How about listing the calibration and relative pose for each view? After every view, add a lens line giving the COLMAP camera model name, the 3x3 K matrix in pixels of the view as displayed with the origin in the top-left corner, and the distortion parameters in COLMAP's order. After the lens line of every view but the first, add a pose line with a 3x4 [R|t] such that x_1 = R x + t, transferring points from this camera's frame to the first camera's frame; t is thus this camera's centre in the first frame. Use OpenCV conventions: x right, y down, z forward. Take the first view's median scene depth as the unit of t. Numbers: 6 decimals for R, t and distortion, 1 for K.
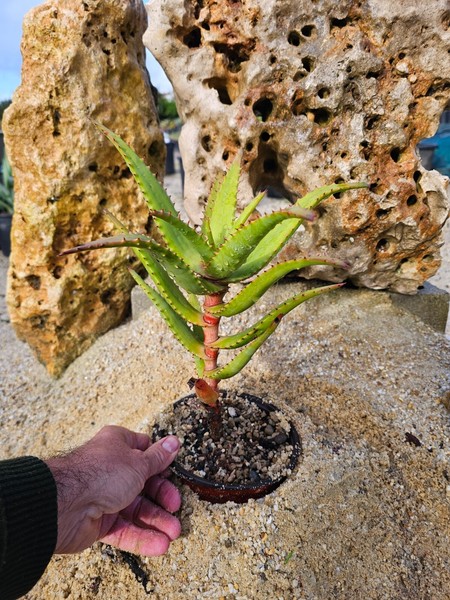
lens RADIAL K [[406.1, 0, 224.4], [0, 406.1, 297.1], [0, 0, 1]] dist [0.004417, -0.025444]
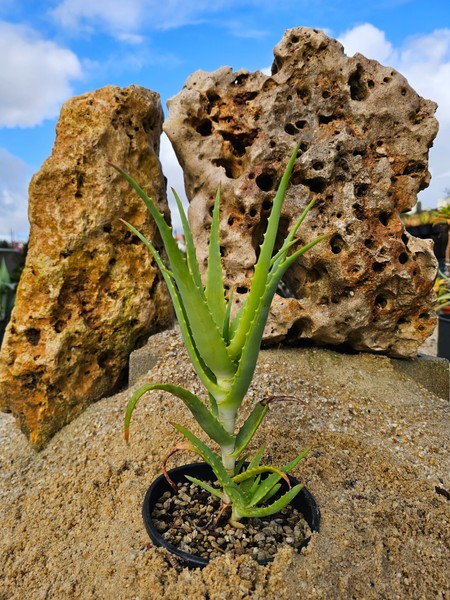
lens RADIAL K [[406.1, 0, 224.4], [0, 406.1, 297.1], [0, 0, 1]] dist [0.004417, -0.025444]
pose [[0.998558, 0.019475, 0.050024, -0.070720], [-0.002277, 0.946395, -0.323004, 0.216751], [-0.053633, 0.322424, 0.945075, 0.029275]]
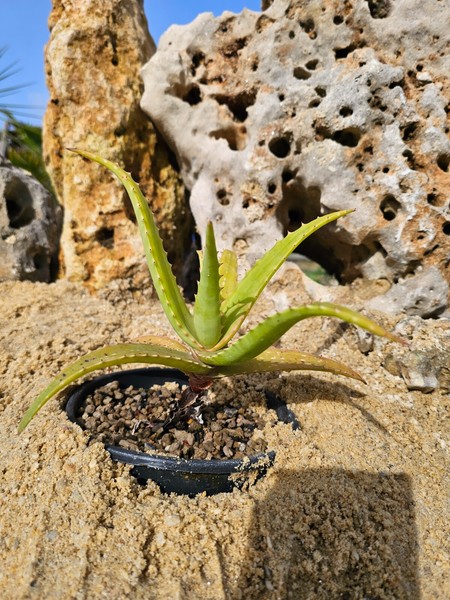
lens RADIAL K [[406.1, 0, 224.4], [0, 406.1, 297.1], [0, 0, 1]] dist [0.004417, -0.025444]
pose [[0.987331, -0.158493, -0.007592, -0.072333], [0.148808, 0.941485, -0.302427, 0.102623], [0.055080, 0.297466, 0.953142, 0.241018]]
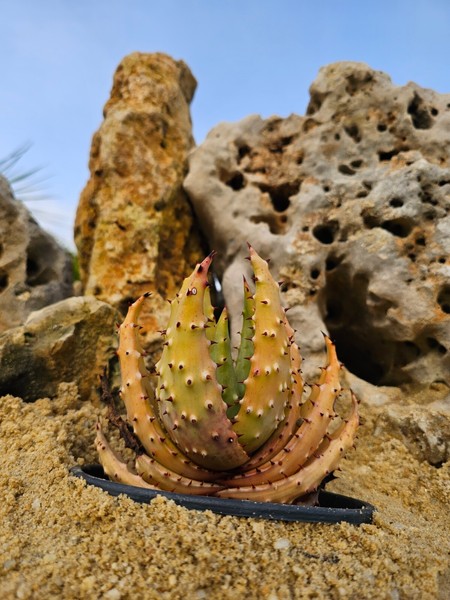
lens RADIAL K [[410.4, 0, 221.9], [0, 410.4, 302.3], [0, 0, 1]] dist [0.010610, -0.036354]
pose [[0.997044, -0.064713, 0.041415, -0.169510], [0.076807, 0.826154, -0.558185, 0.129066], [0.001907, 0.559716, 0.828682, 0.361508]]
